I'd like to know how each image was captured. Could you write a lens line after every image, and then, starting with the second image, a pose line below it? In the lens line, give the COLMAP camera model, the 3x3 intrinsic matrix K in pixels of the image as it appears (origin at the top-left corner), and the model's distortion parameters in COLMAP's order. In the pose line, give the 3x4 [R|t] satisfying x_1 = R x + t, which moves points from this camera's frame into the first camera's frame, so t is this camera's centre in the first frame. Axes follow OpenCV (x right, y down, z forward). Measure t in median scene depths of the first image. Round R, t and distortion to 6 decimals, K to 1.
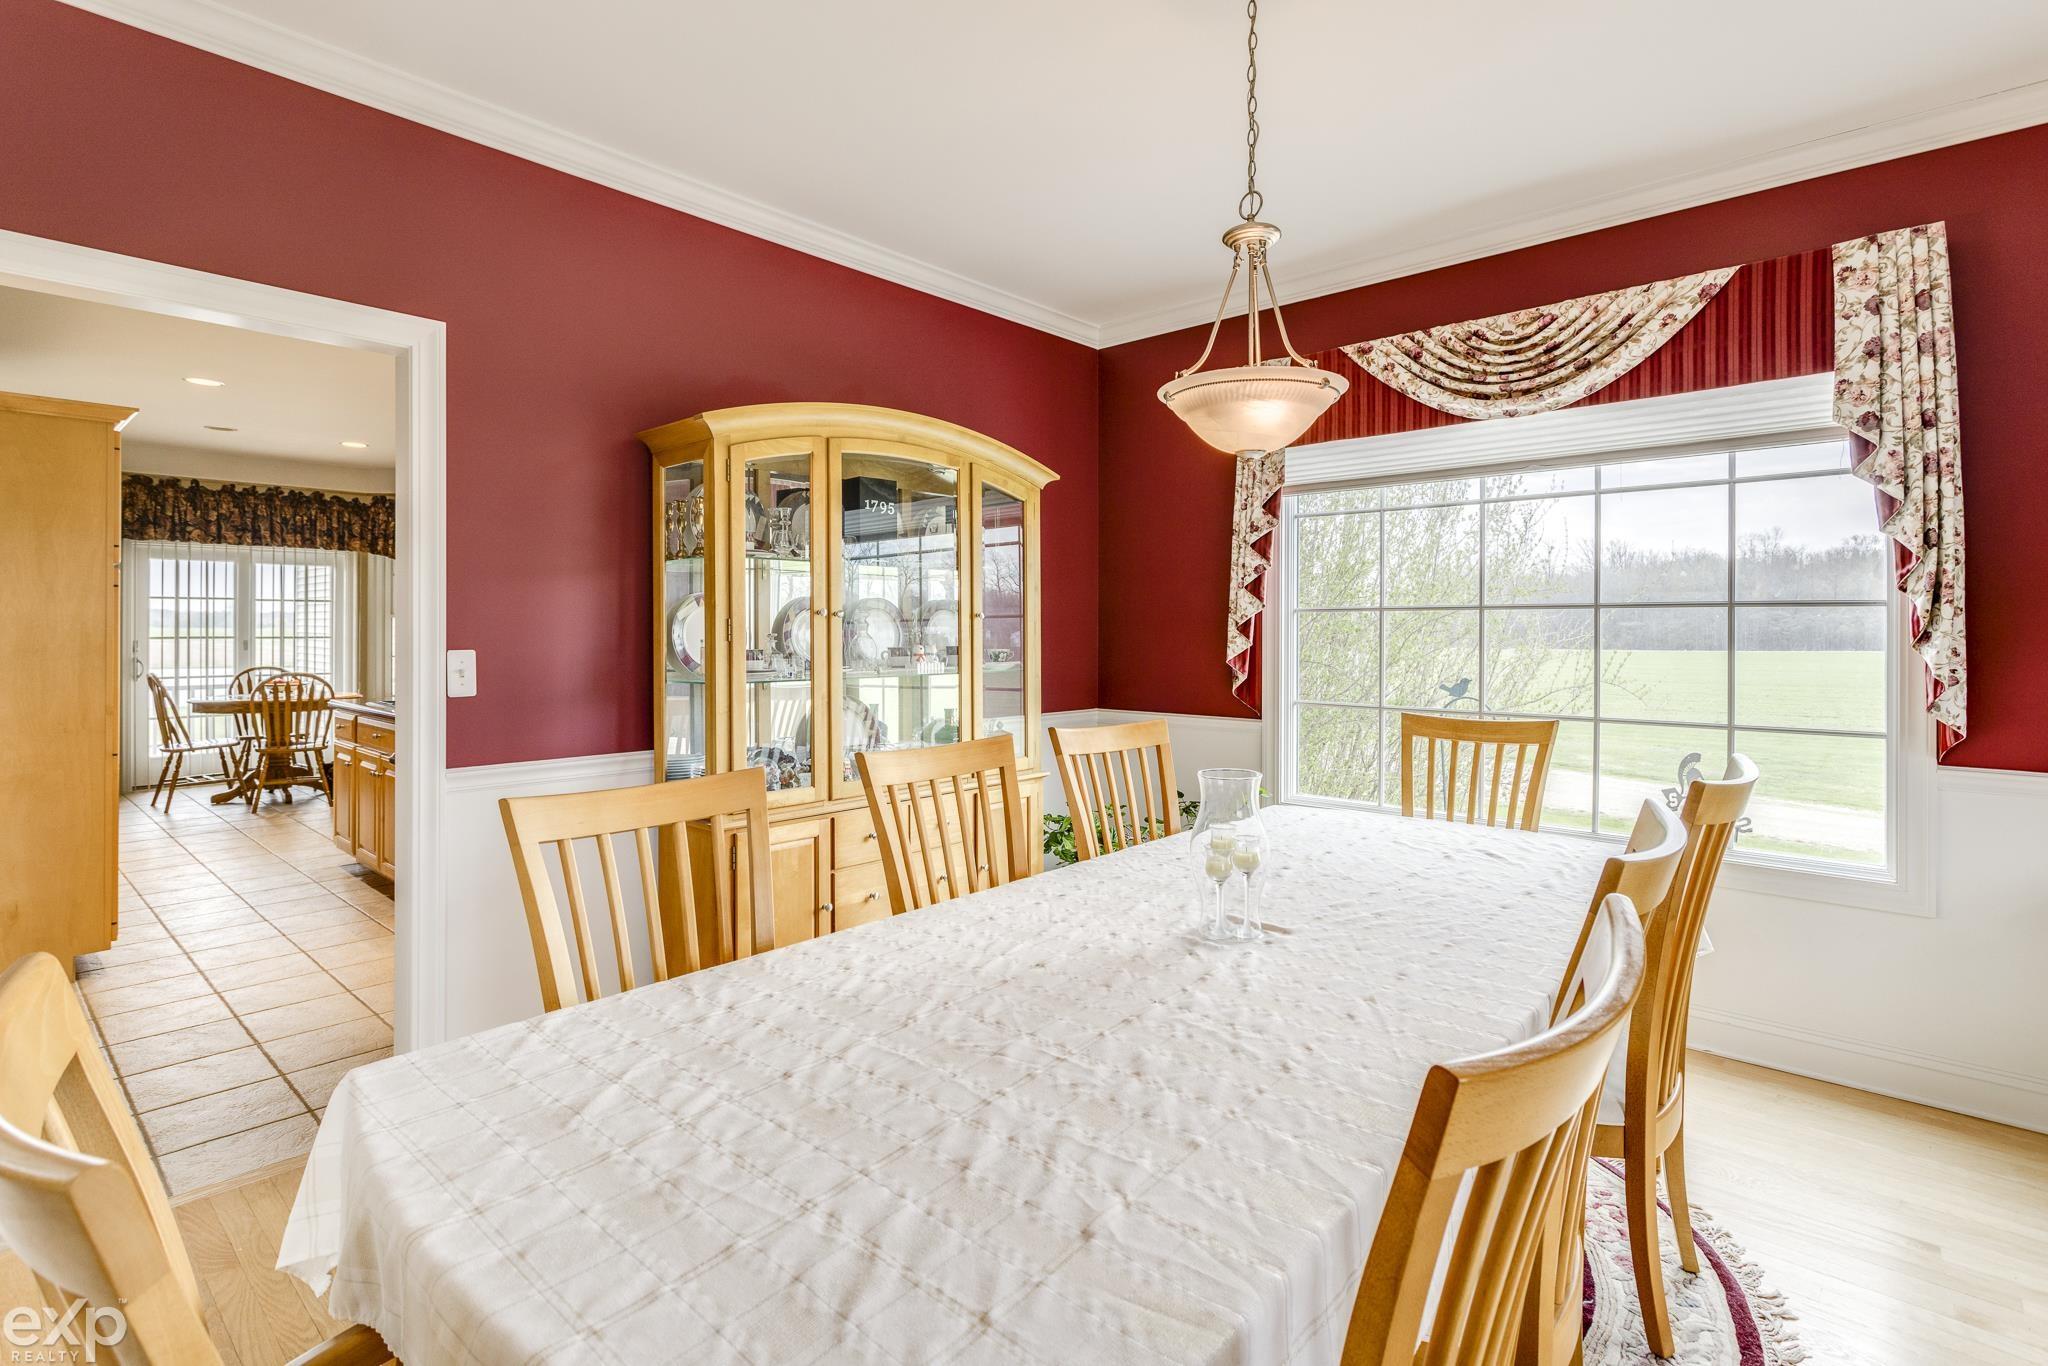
lens RADIAL K [[988.1, 0, 1050.4], [0, 988.1, 630.1], [0, 0, 1]] dist [0.004777, 0.000289]
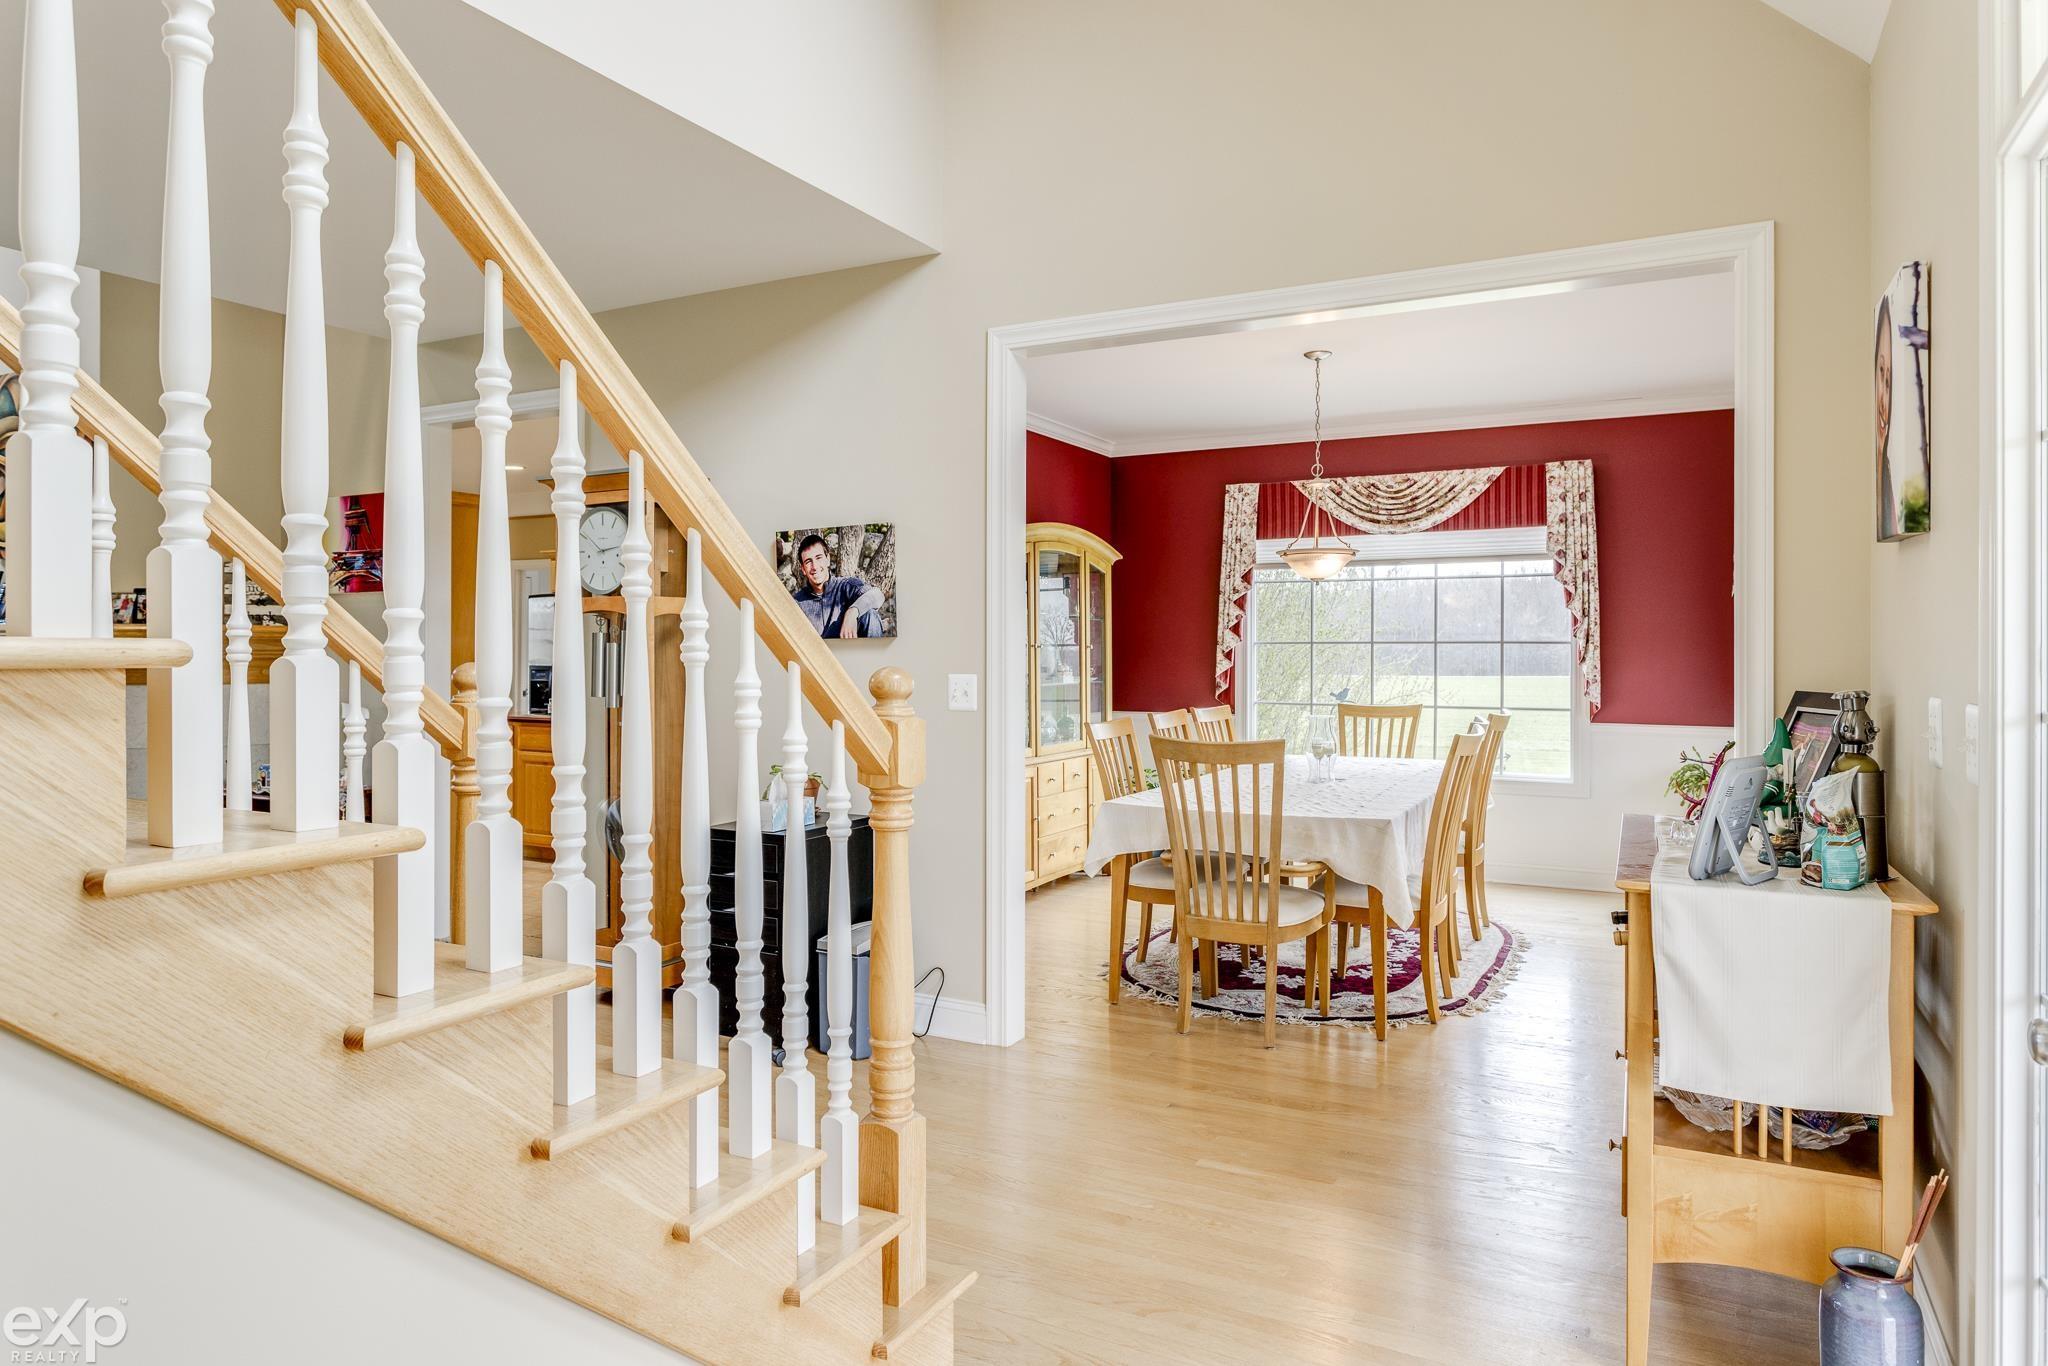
lens RADIAL K [[1268.0, 0, 1044.7], [0, 1268.0, 646.0], [0, 0, 1]] dist [-0.000671, -0.000443]
pose [[0.967686, 0.002058, 0.252151, -0.747263], [-0.000581, 0.999982, -0.005934, -0.004688], [-0.252158, 0.005596, 0.967670, -1.091525]]
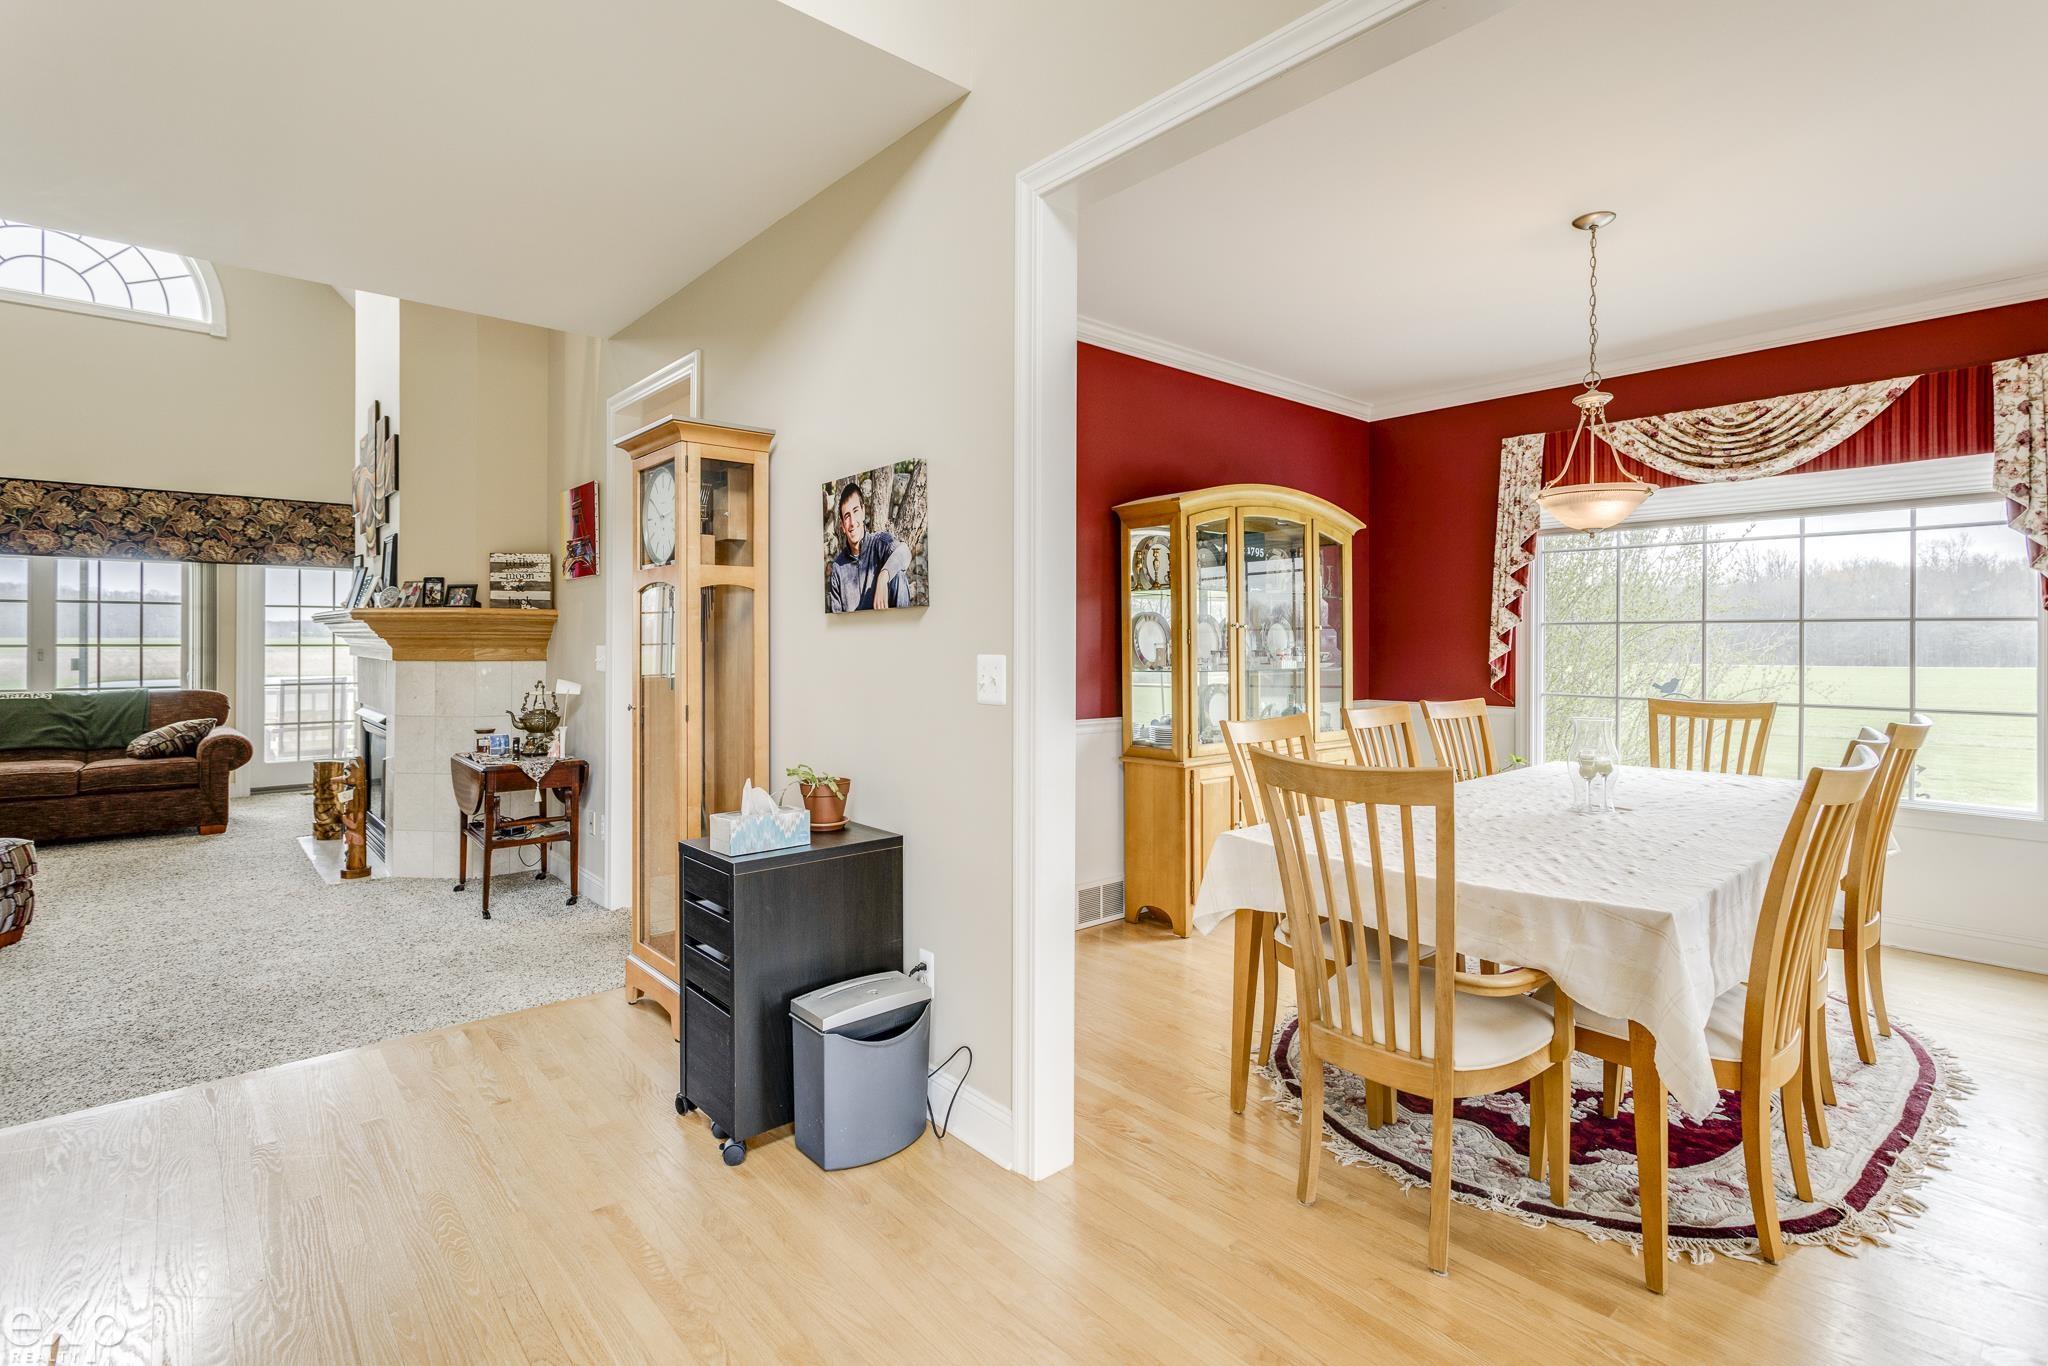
lens RADIAL K [[988.1, 0, 1028.3], [0, 988.1, 639.3], [0, 0, 1]] dist [0.004777, 0.000289]
pose [[0.992324, 0.002101, -0.123647, -0.347741], [-0.002562, 0.999990, -0.003566, 0.008882], [0.123638, 0.003856, 0.992320, -0.500203]]
